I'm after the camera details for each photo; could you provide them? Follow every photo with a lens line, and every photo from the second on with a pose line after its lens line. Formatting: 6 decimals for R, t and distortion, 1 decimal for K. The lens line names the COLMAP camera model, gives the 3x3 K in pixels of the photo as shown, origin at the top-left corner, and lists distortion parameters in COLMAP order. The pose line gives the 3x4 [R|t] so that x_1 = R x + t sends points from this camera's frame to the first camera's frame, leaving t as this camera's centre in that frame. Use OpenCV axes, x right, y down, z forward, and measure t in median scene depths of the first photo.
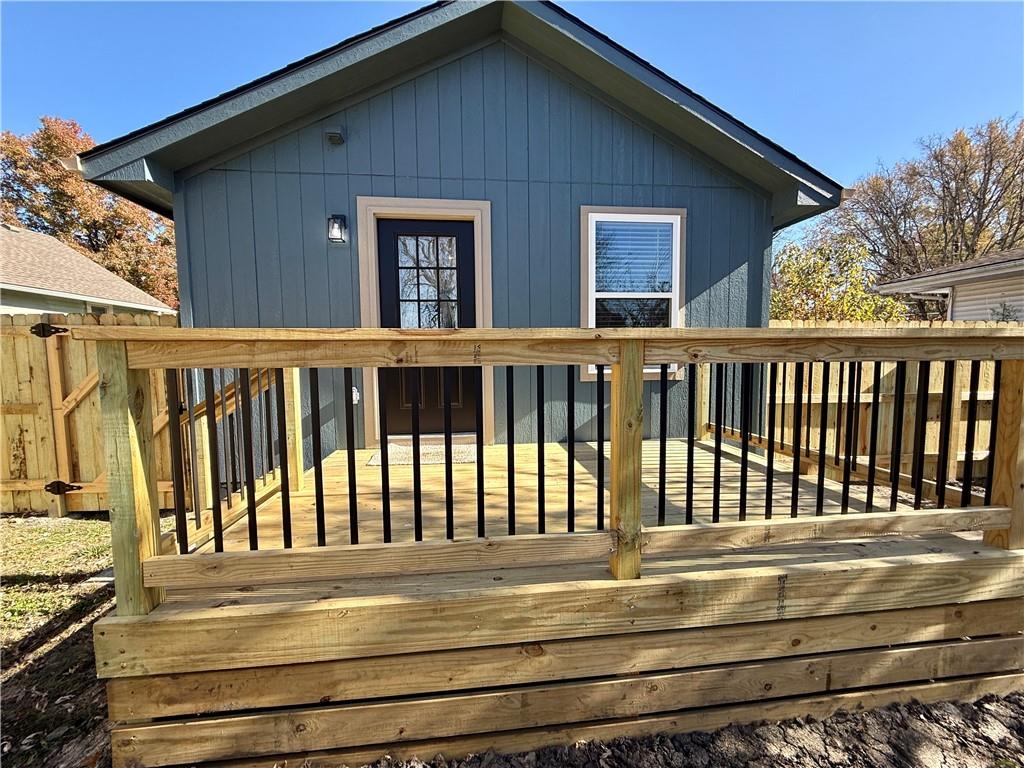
lens RADIAL K [[407.1, 0, 509.2], [0, 407.1, 387.3], [0, 0, 1]] dist [0.001666, 0.000012]
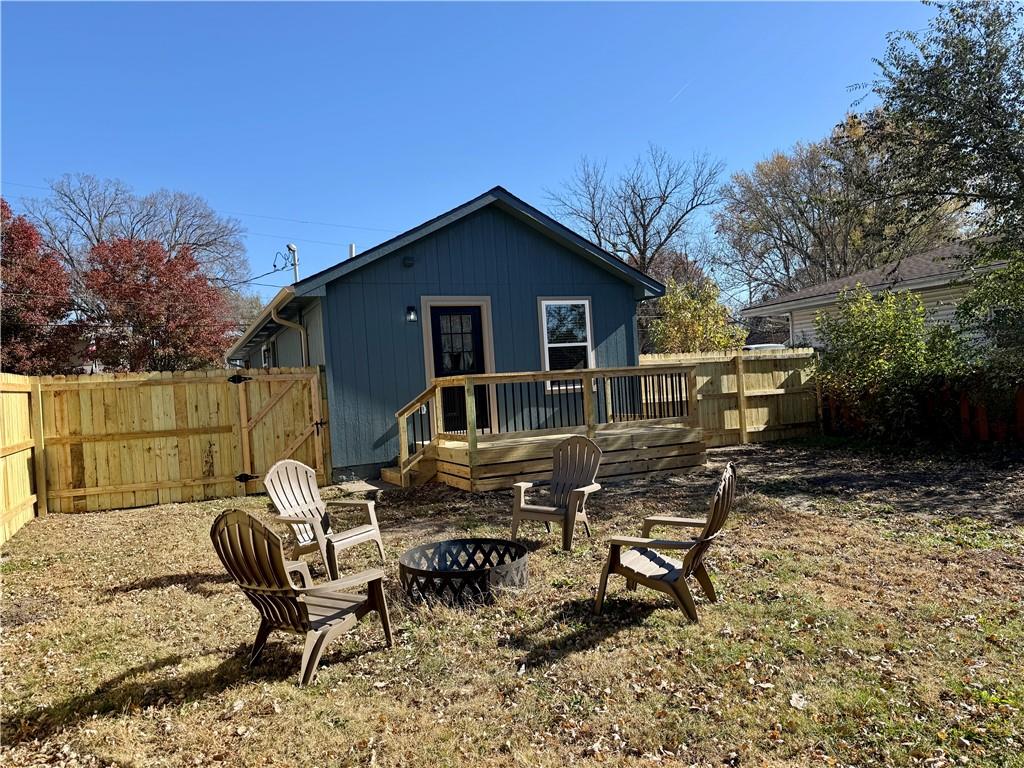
lens RADIAL K [[726.1, 0, 512.2], [0, 726.1, 384.0], [0, 0, 1]] dist [0.055947, -0.037426]
pose [[0.949882, -0.048270, 0.308859, -0.963069], [0.076211, 0.993954, -0.079042, 0.185793], [-0.303176, 0.098619, 0.947818, -2.018150]]
